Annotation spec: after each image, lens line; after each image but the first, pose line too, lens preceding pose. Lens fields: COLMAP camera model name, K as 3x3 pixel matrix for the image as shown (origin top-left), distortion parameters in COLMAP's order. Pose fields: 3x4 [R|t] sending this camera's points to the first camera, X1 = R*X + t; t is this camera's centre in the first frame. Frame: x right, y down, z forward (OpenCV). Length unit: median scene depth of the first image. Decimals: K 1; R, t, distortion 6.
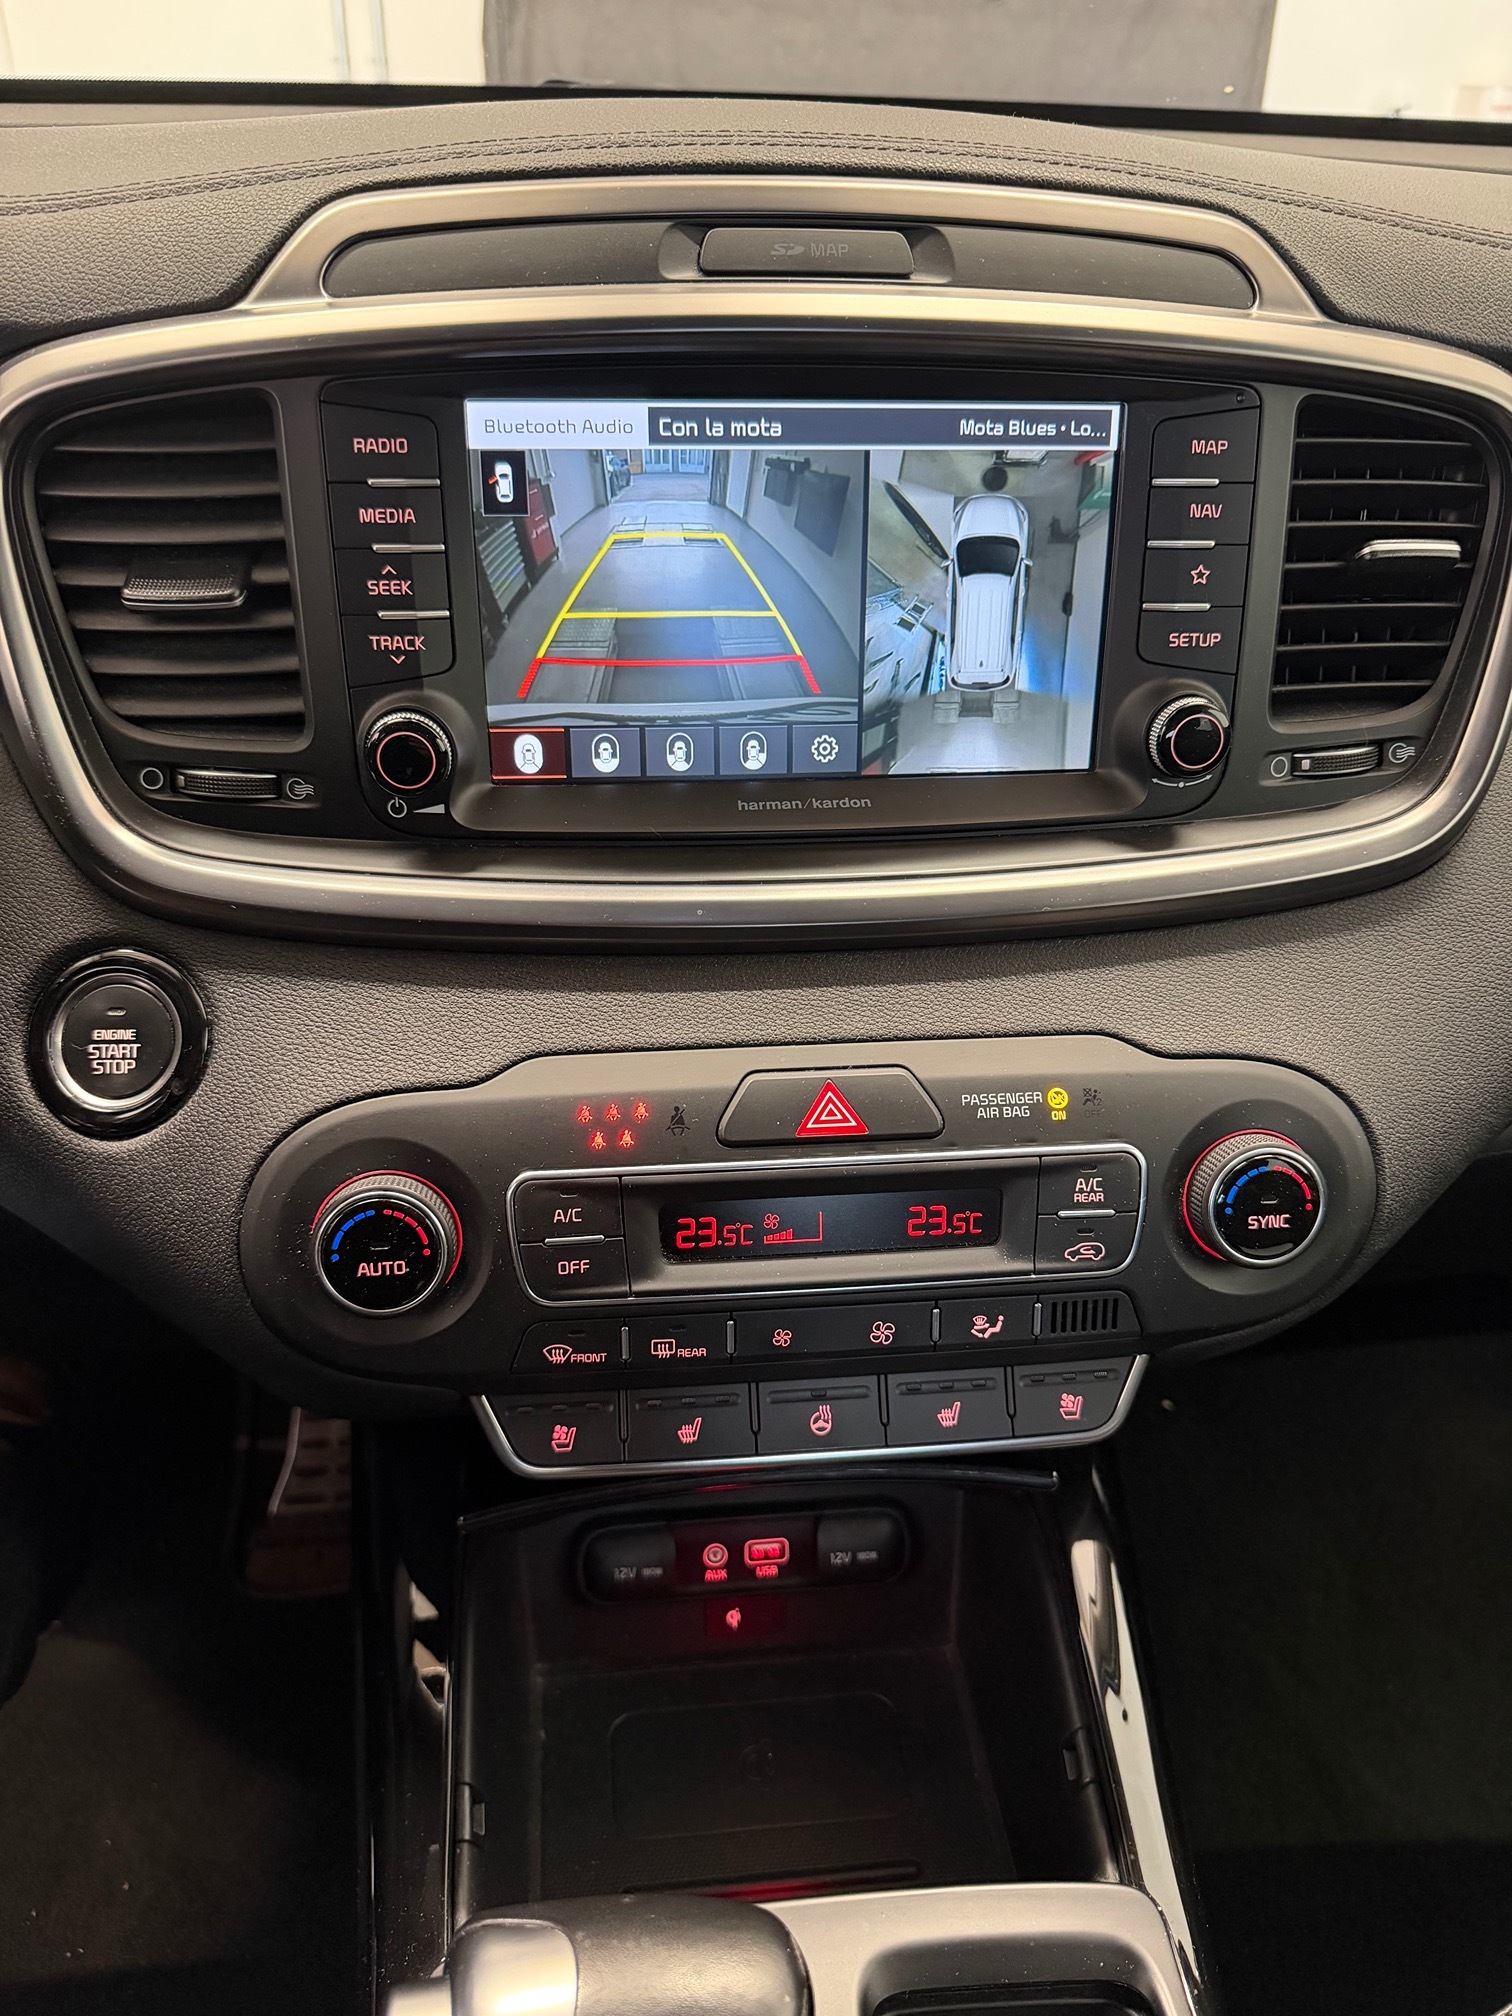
lens RADIAL K [[1461.2, 0, 846.1], [0, 1461.2, 1004.3], [0, 0, 1]] dist [-0.003819, -0.004546]
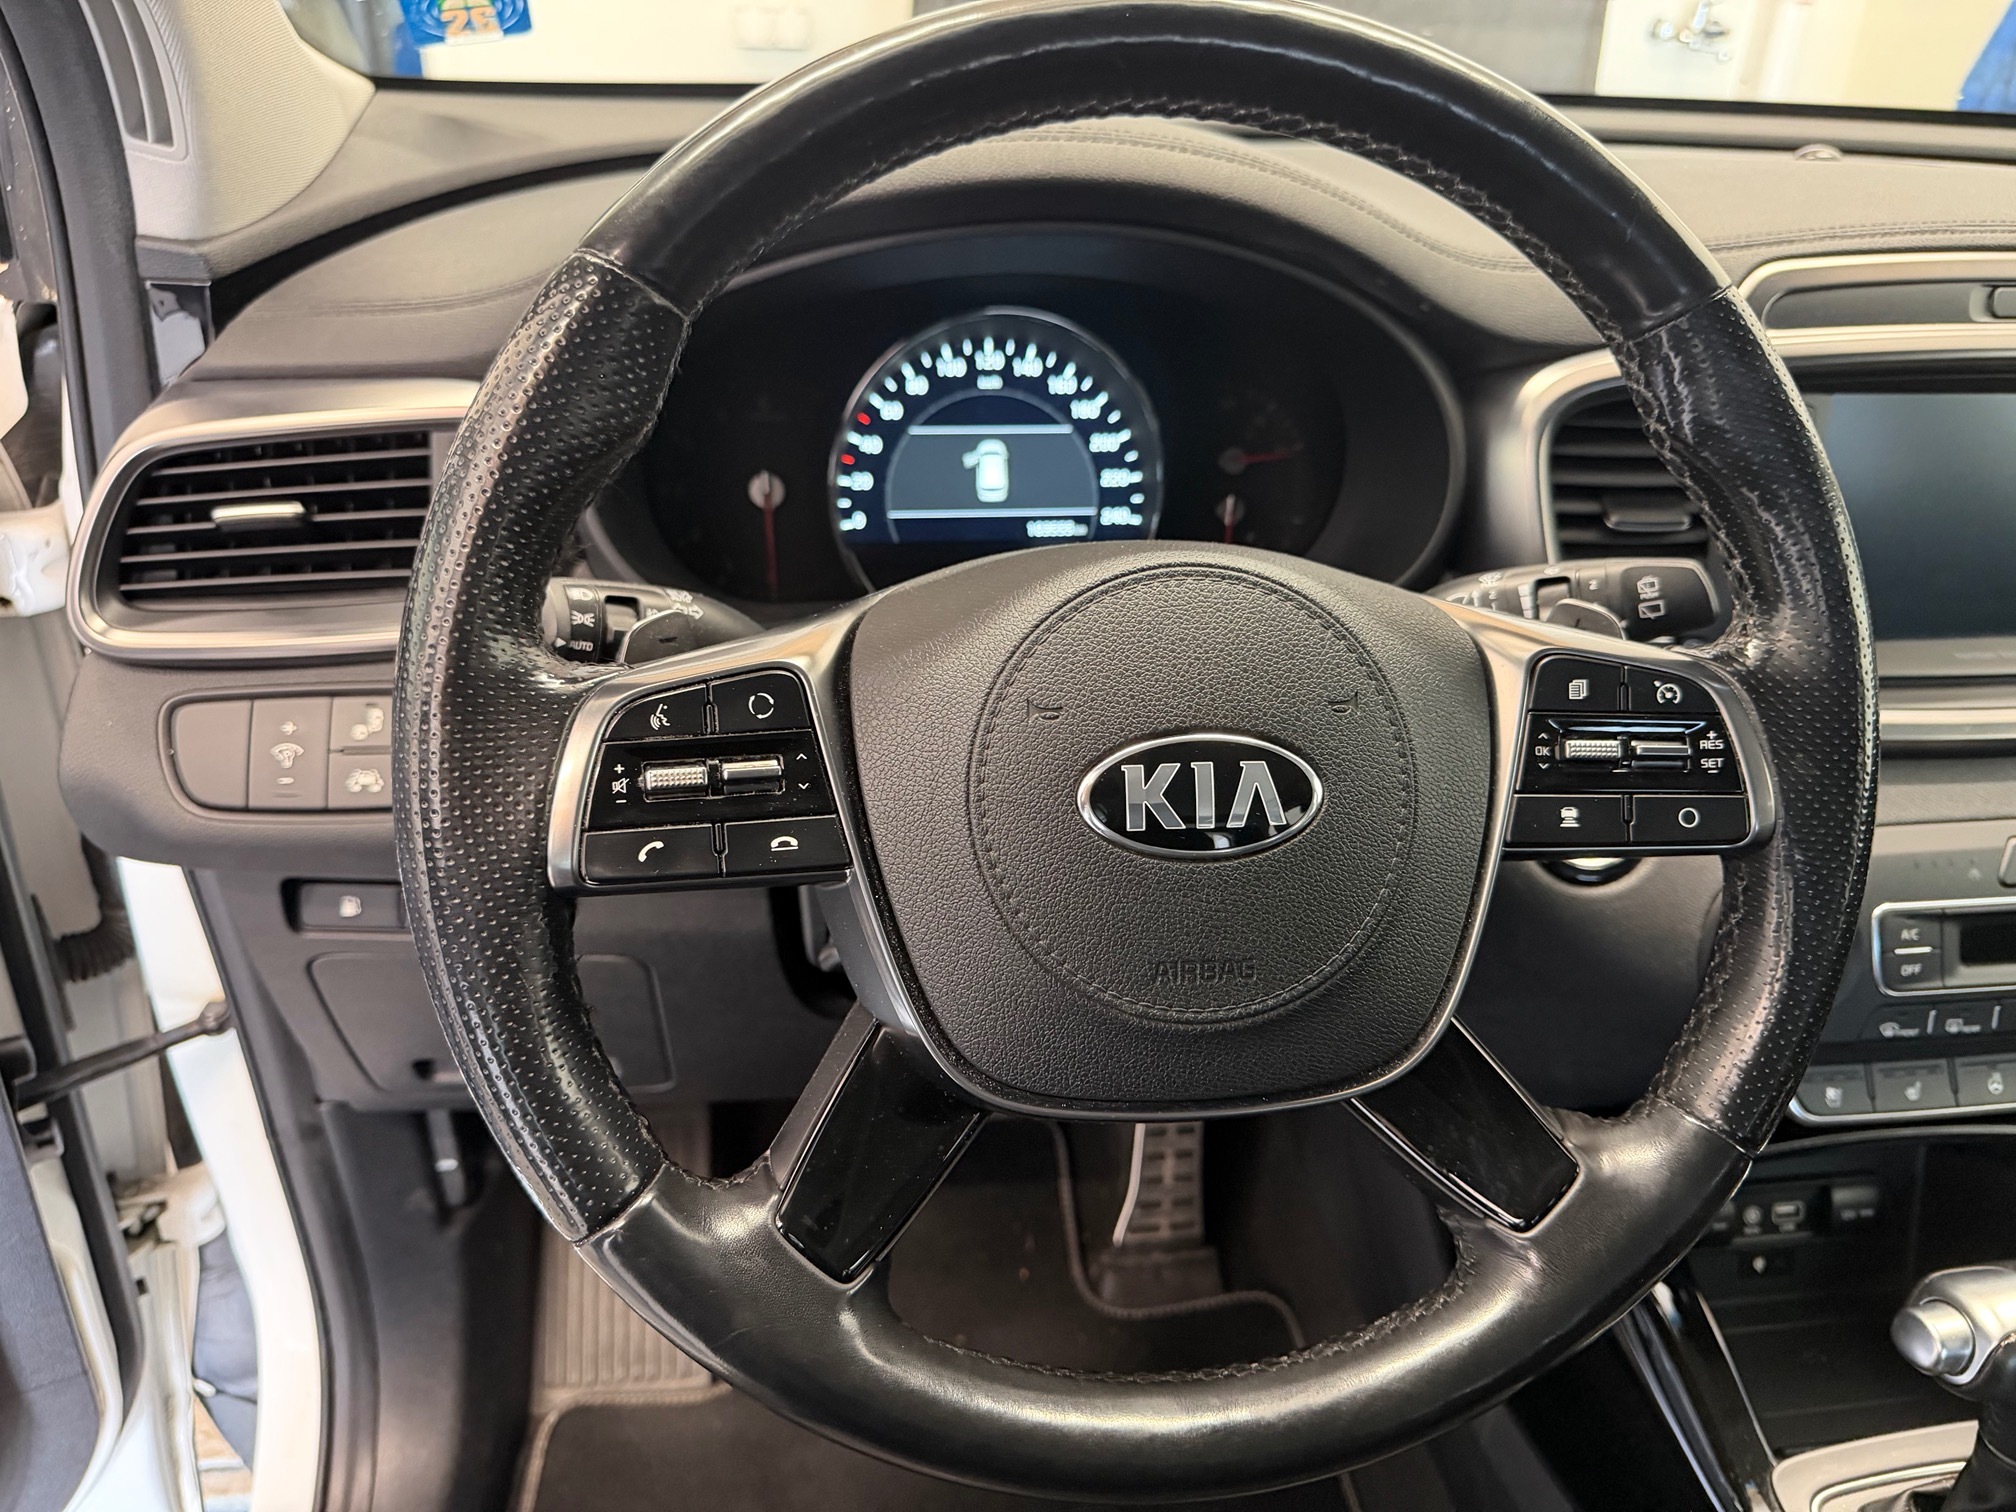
lens RADIAL K [[1453.0, 0, 1008.0], [0, 1453.0, 756.0], [0, 0, 1]] dist [0.009577, -0.057968]
pose [[0.999987, -0.004880, -0.001222, -1.047531], [0.004822, 0.999037, -0.043601, 0.022043], [0.001434, 0.043595, 0.999048, -0.452351]]
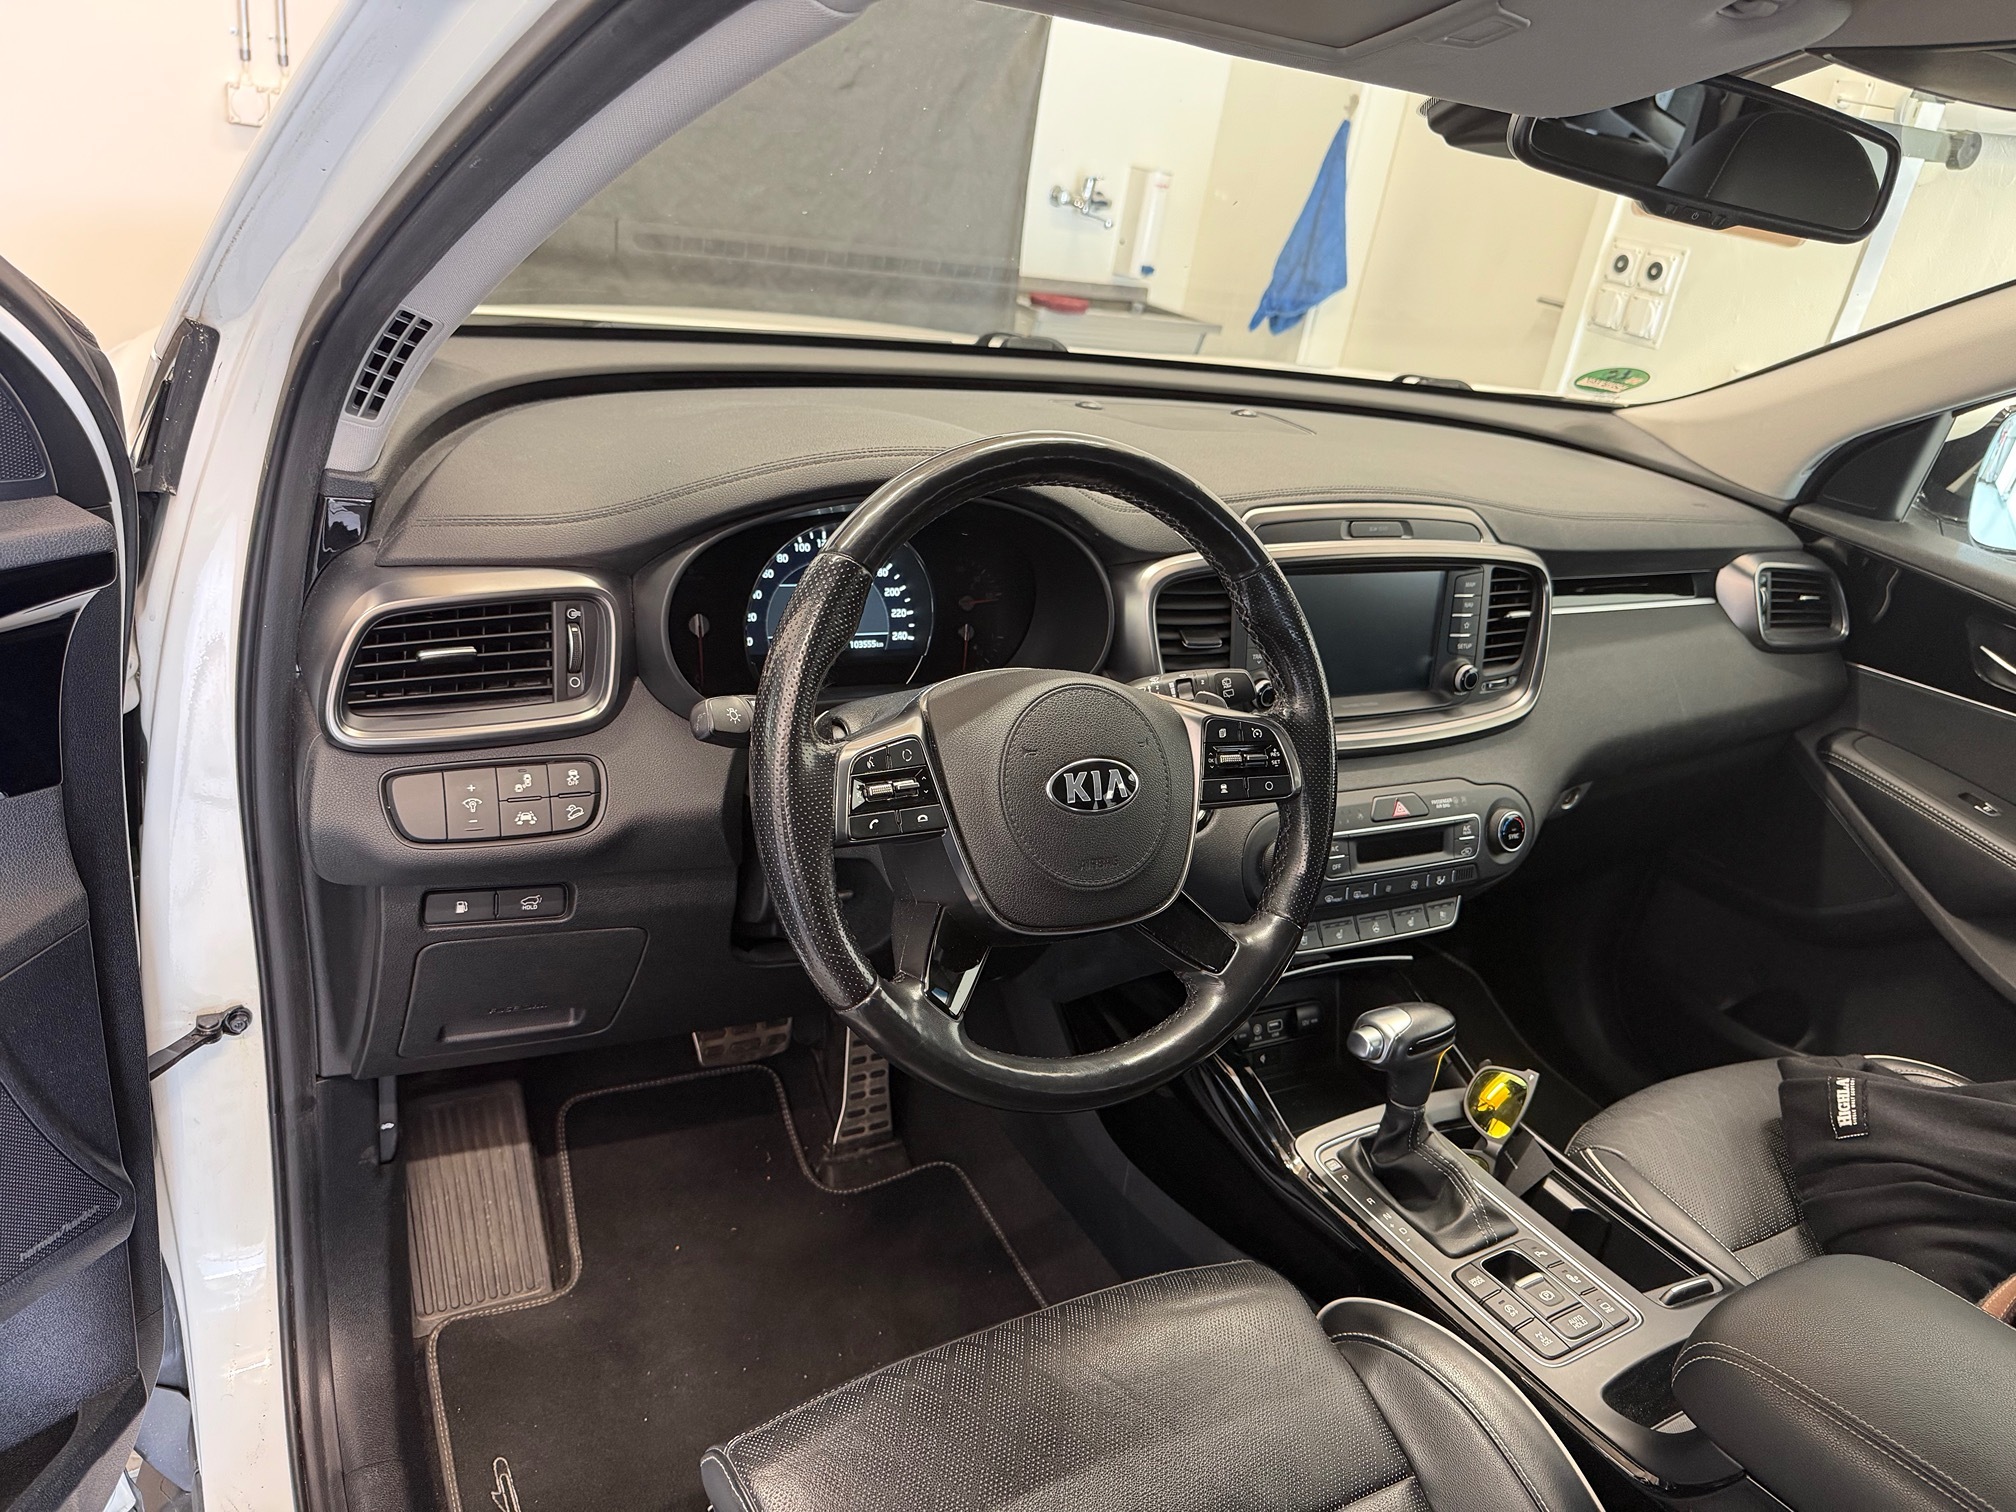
lens RADIAL K [[1461.2, 0, 1003.3], [0, 1461.2, 722.0], [0, 0, 1]] dist [-0.003819, -0.004546]
pose [[0.922247, -0.041745, 0.384341, -1.815327], [0.079235, 0.993459, -0.082225, 0.076407], [-0.378395, 0.106285, 0.919522, -1.386968]]
